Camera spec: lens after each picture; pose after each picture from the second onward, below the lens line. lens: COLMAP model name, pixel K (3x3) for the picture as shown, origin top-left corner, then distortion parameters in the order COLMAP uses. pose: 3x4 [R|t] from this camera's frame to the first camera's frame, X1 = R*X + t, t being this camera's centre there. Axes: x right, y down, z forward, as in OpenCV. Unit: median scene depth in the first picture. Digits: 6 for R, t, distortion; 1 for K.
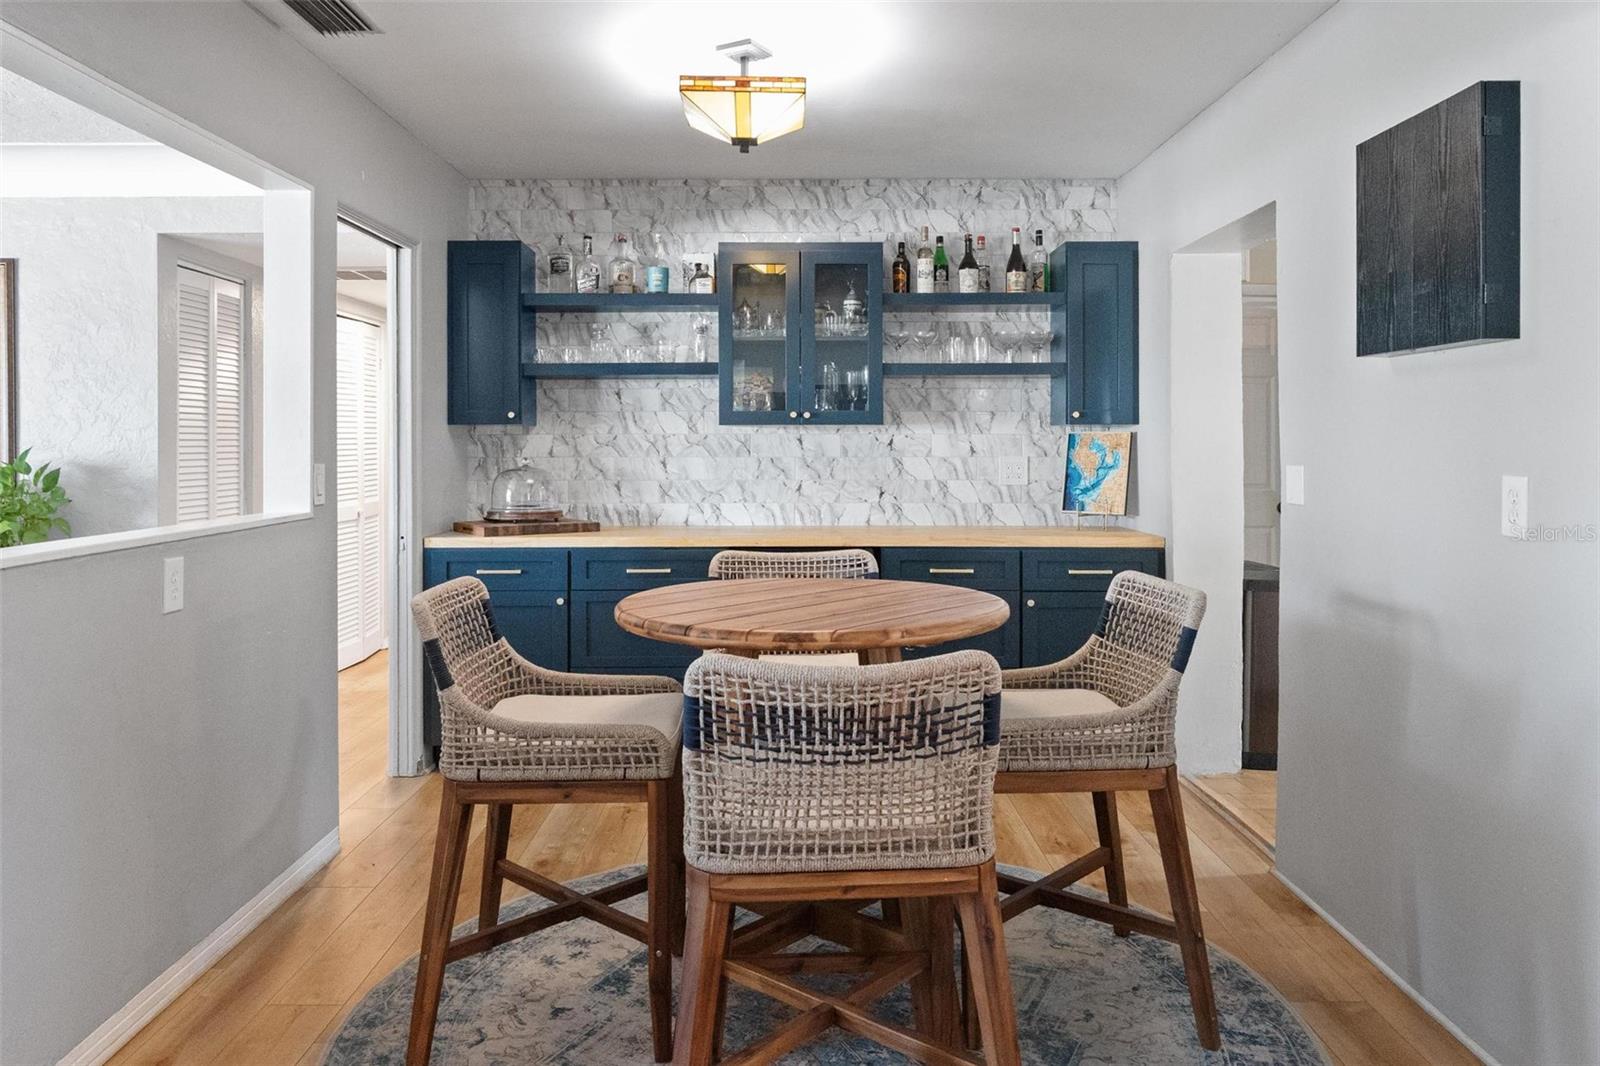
lens RADIAL K [[1142.0, 0, 820.3], [0, 1142.0, 439.4], [0, 0, 1]] dist [-0.002401, -0.003540]
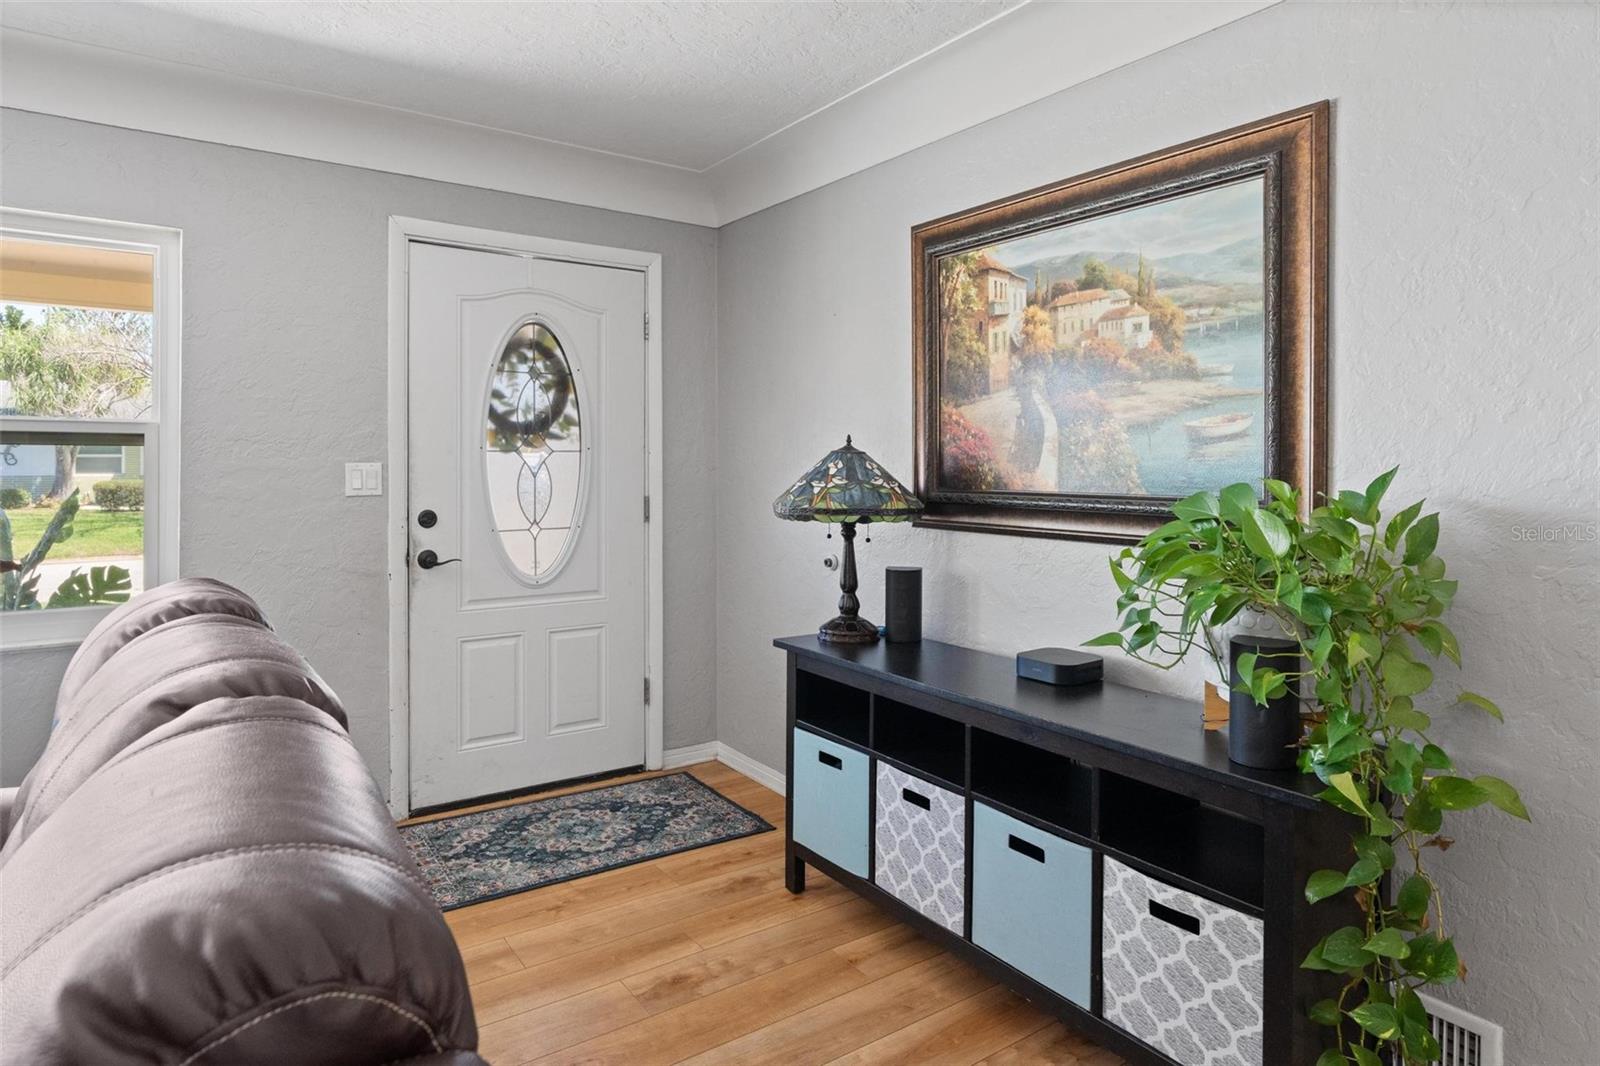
lens RADIAL K [[922.3, 0, 779.8], [0, 922.3, 462.8], [0, 0, 1]] dist [0.002569, 0.000182]
pose [[0.561155, 0.009905, -0.827651, -0.456490], [-0.005796, 0.999951, 0.008037, 0.002689], [0.827690, 0.000287, 0.561185, 0.509182]]
